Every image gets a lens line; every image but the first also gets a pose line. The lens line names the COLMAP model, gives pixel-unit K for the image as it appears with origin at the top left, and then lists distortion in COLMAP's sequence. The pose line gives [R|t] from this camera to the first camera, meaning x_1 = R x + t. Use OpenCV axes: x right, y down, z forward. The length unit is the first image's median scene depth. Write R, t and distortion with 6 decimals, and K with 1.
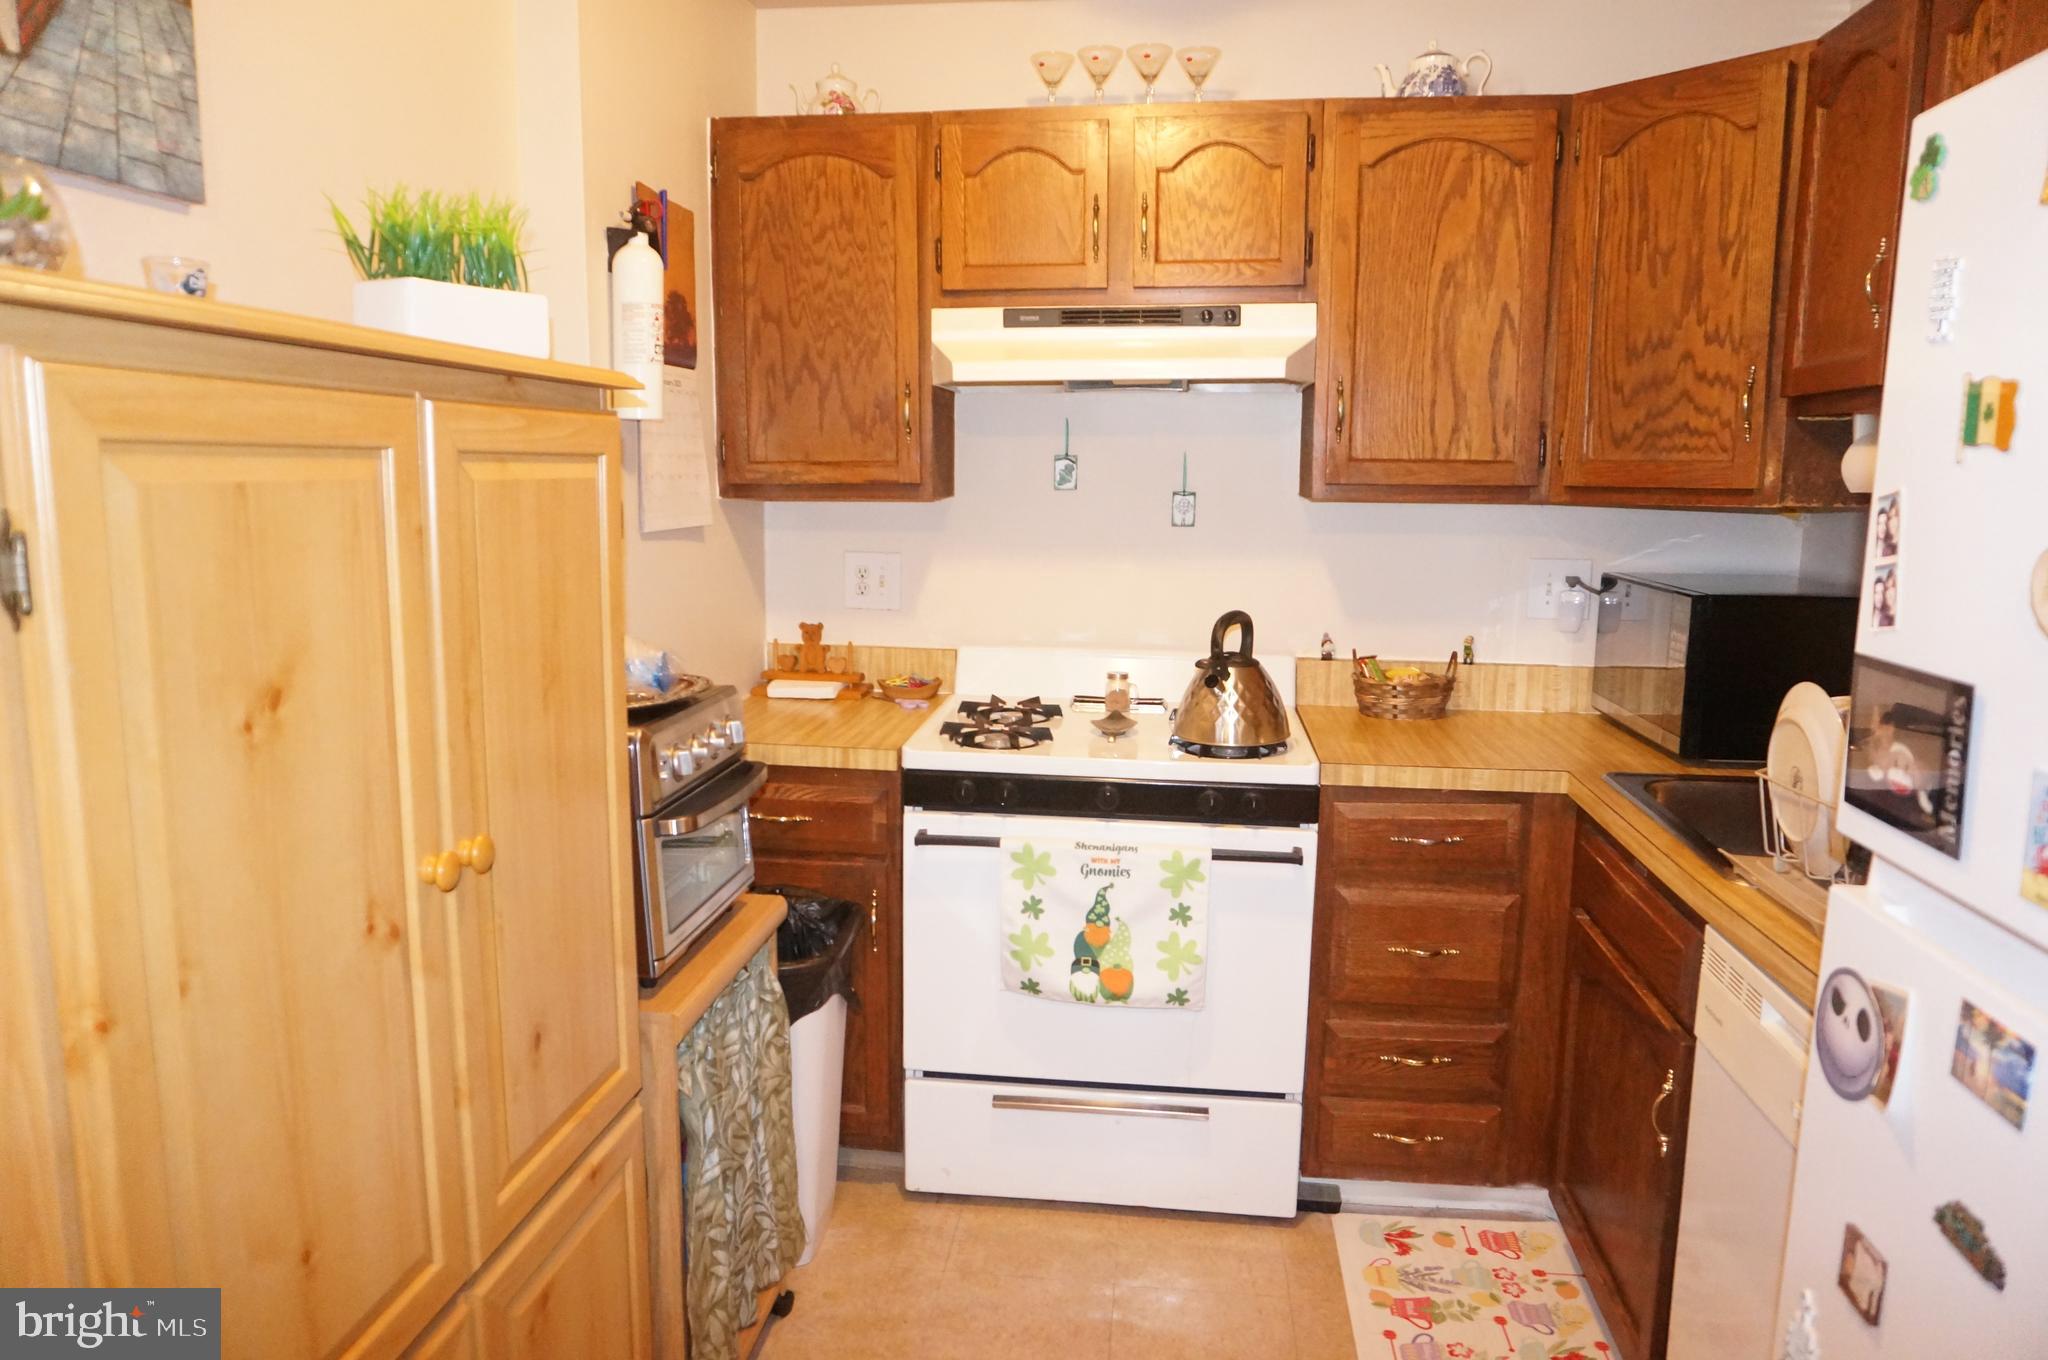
lens RADIAL K [[1365.7, 0, 1019.4], [0, 1365.7, 682.2], [0, 0, 1]] dist [-0.048847, 0.033195]
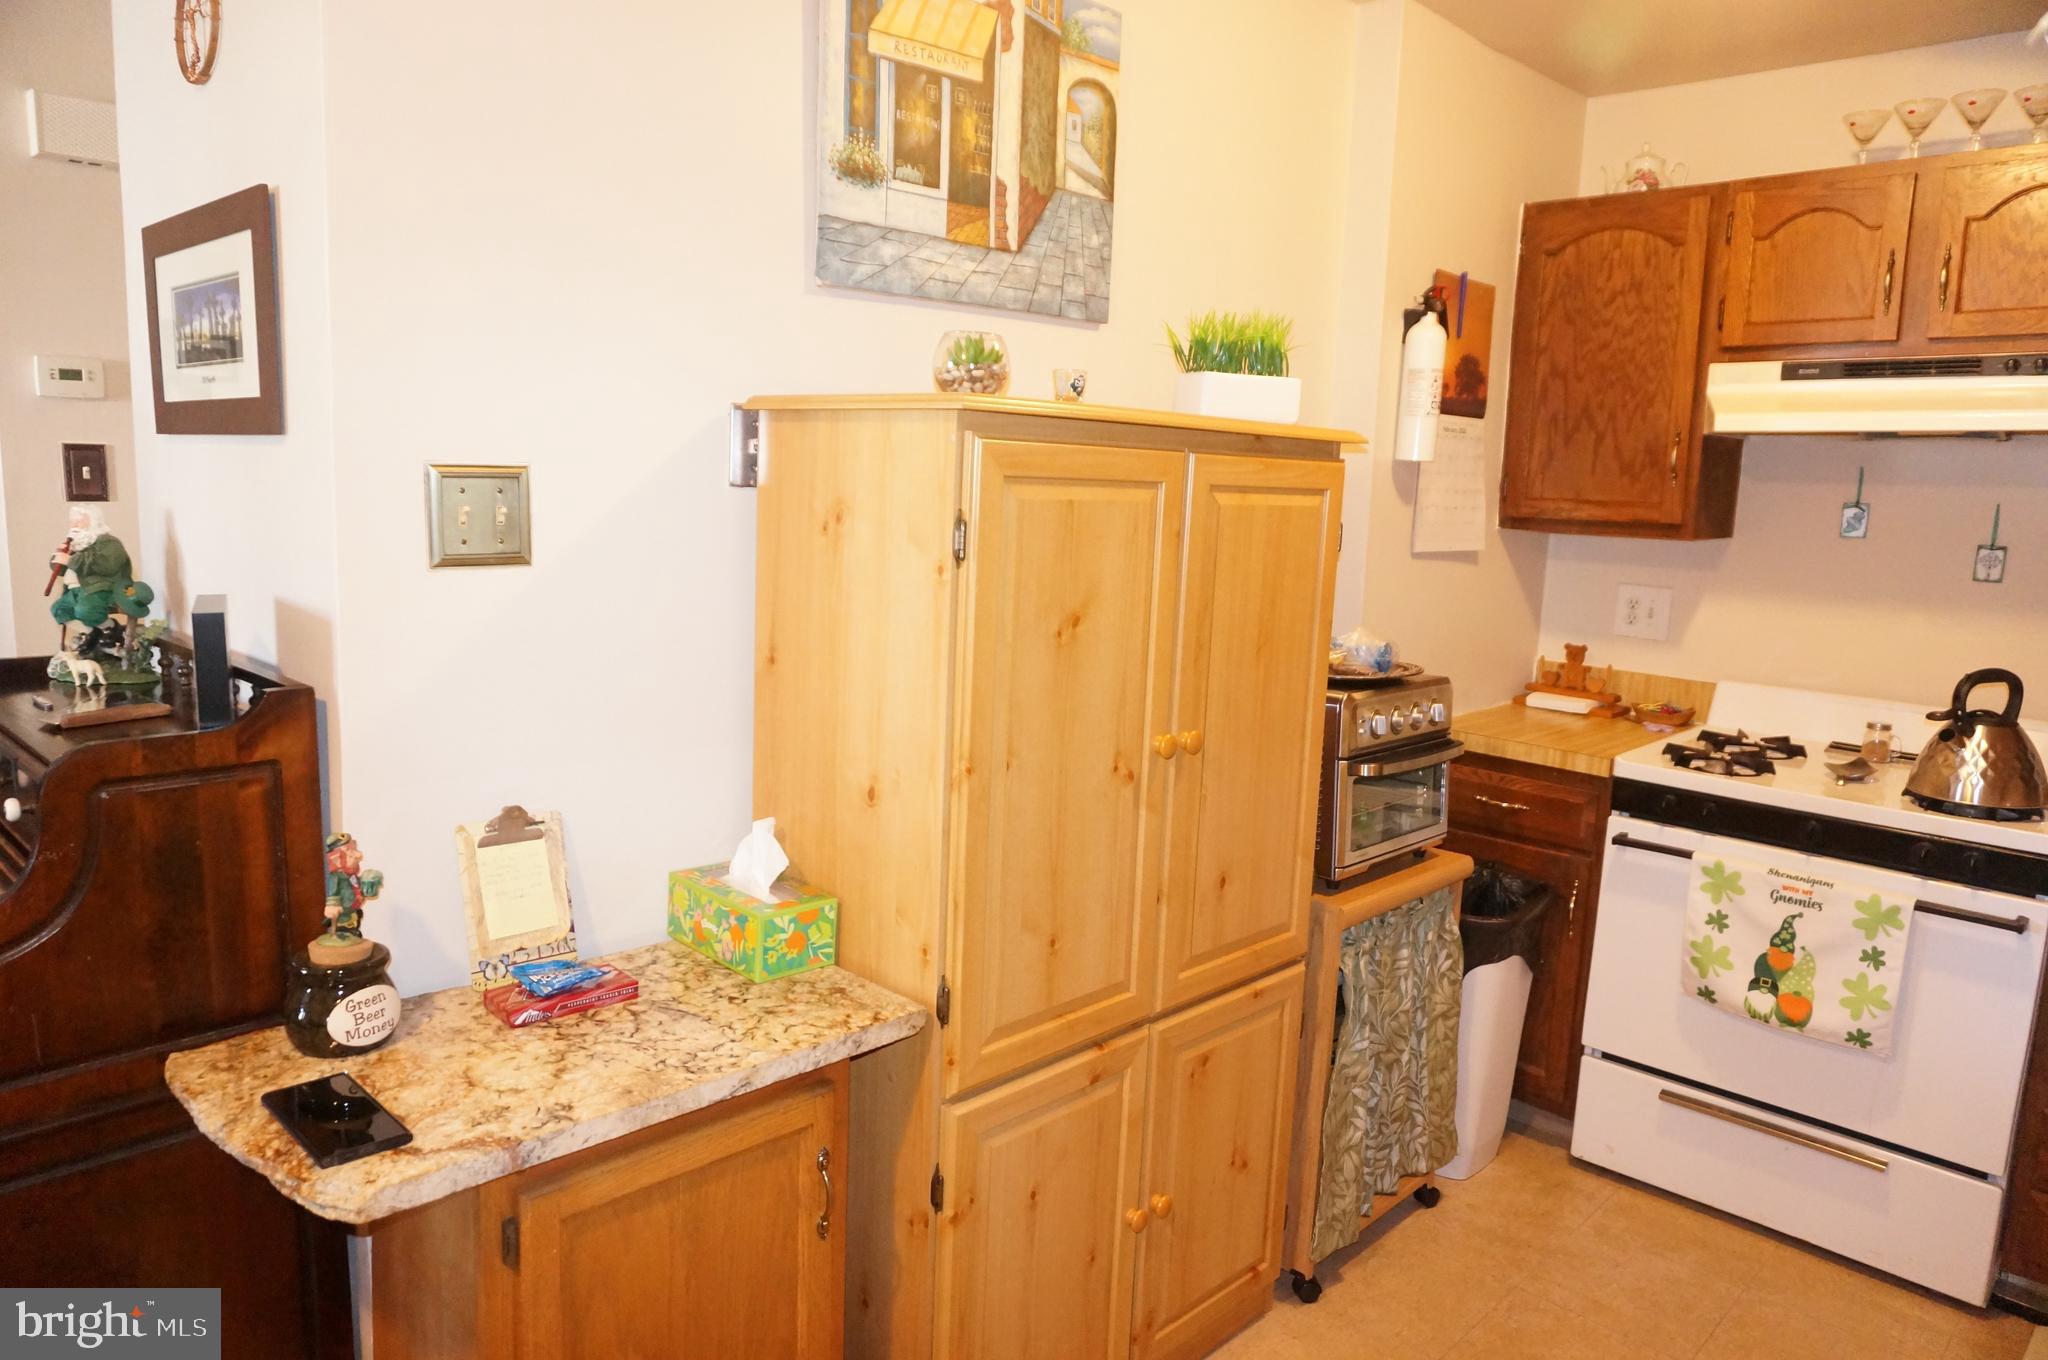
lens RADIAL K [[1365.7, 0, 1018.1], [0, 1365.7, 683.2], [0, 0, 1]] dist [-0.048847, 0.033195]
pose [[0.794700, 0.112442, -0.596496, 0.186709], [-0.124206, 0.992023, 0.021524, 0.025240], [0.594158, 0.056983, 0.802327, -0.192454]]
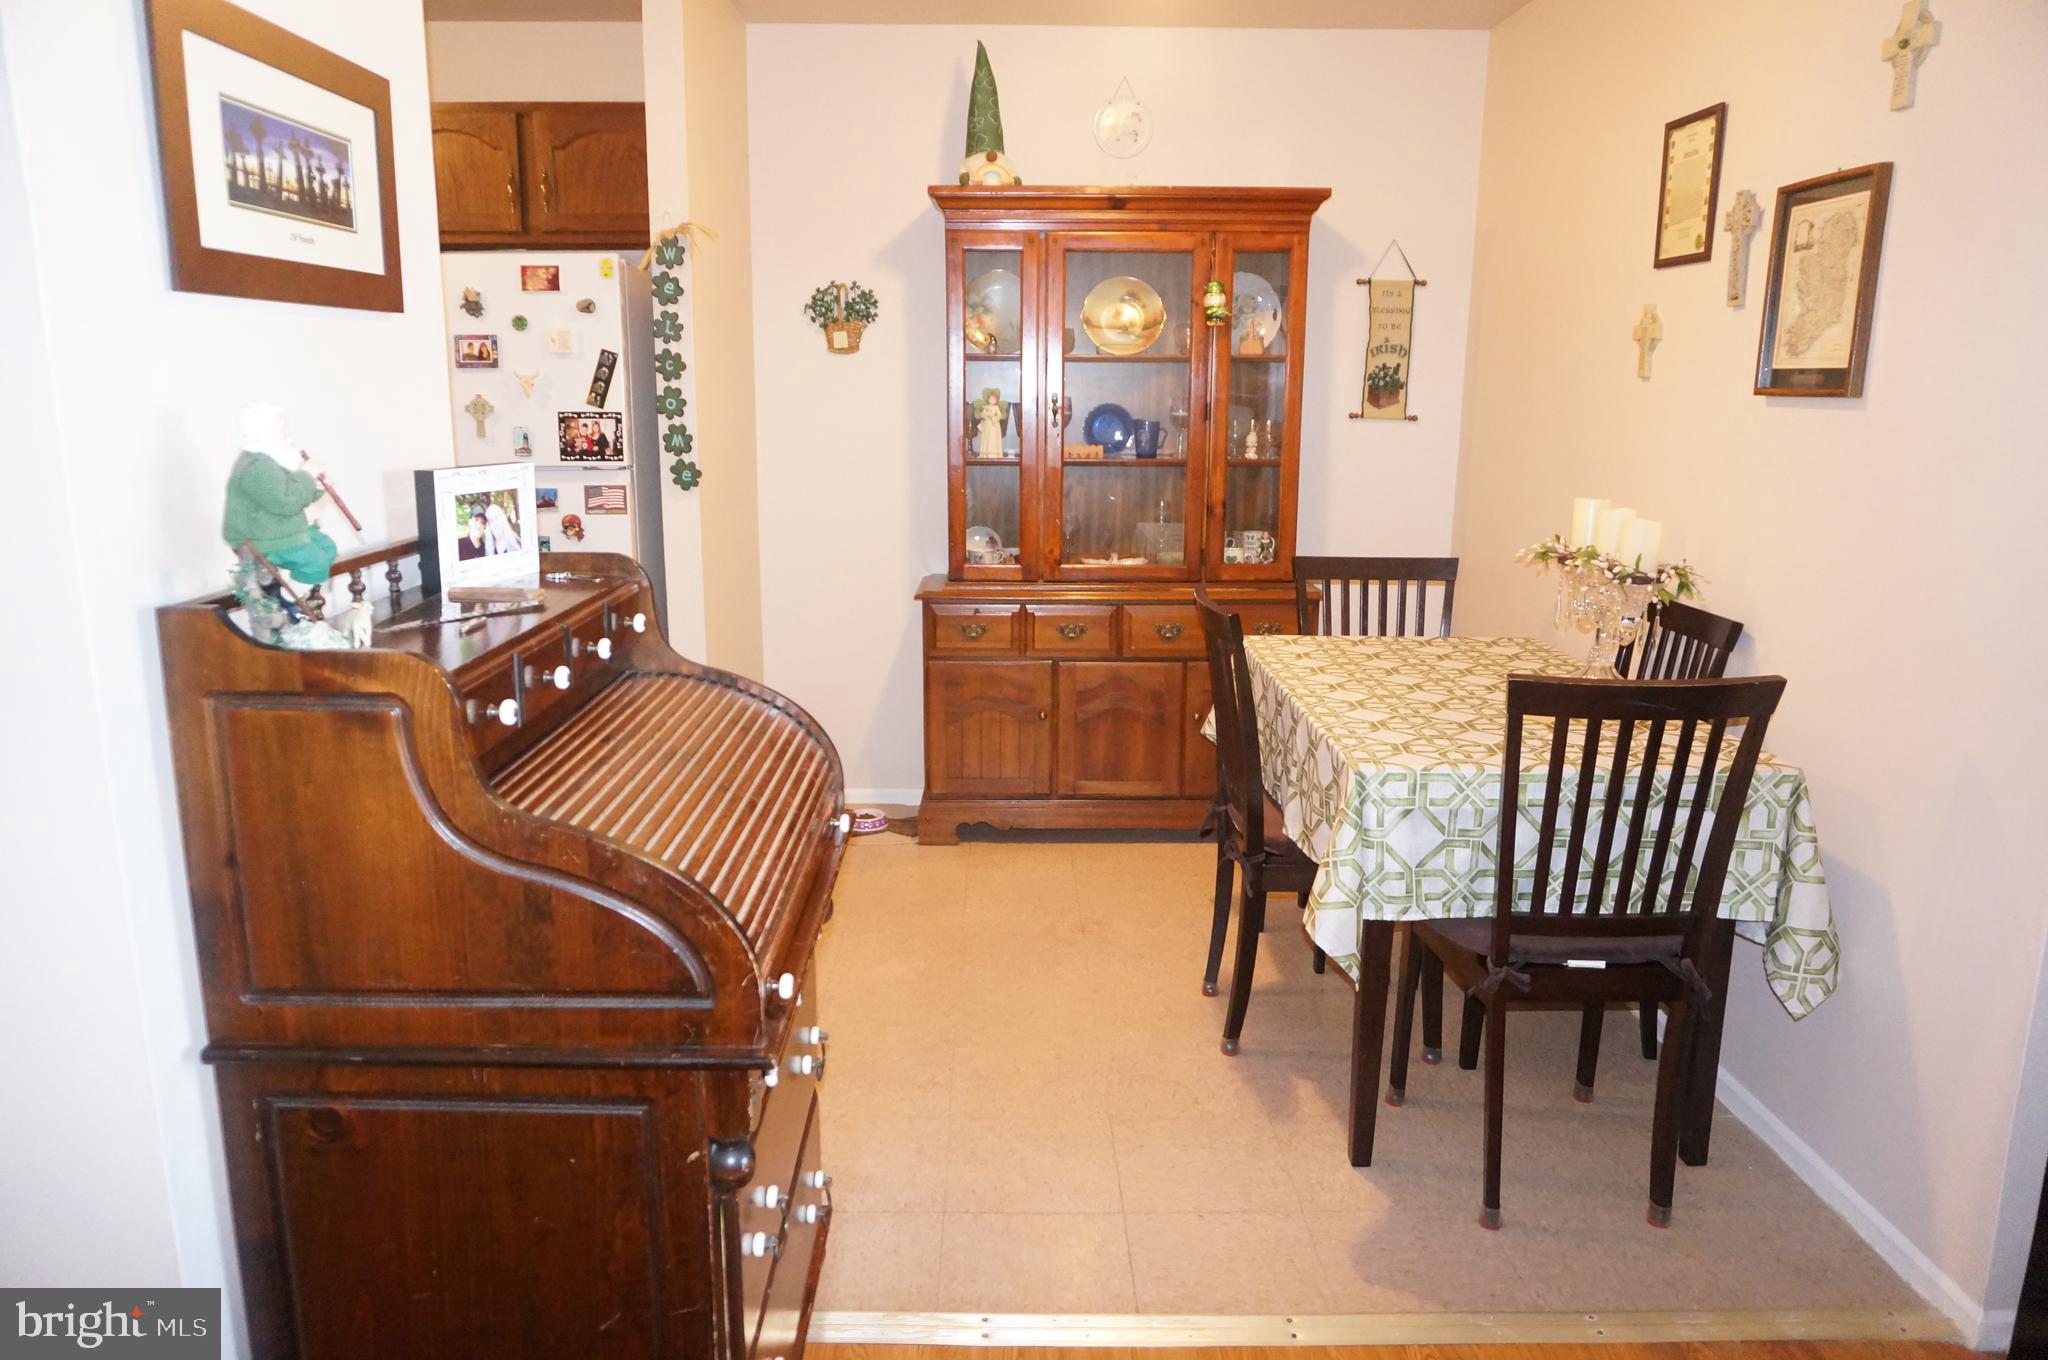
lens RADIAL K [[1365.7, 0, 1015.4], [0, 1365.7, 689.2], [0, 0, 1]] dist [-0.048847, 0.033195]
pose [[-0.119256, -0.225630, 0.966886, -1.277783], [0.145809, 0.959298, 0.241843, 0.031973], [-0.982099, 0.169822, -0.081503, -0.120416]]
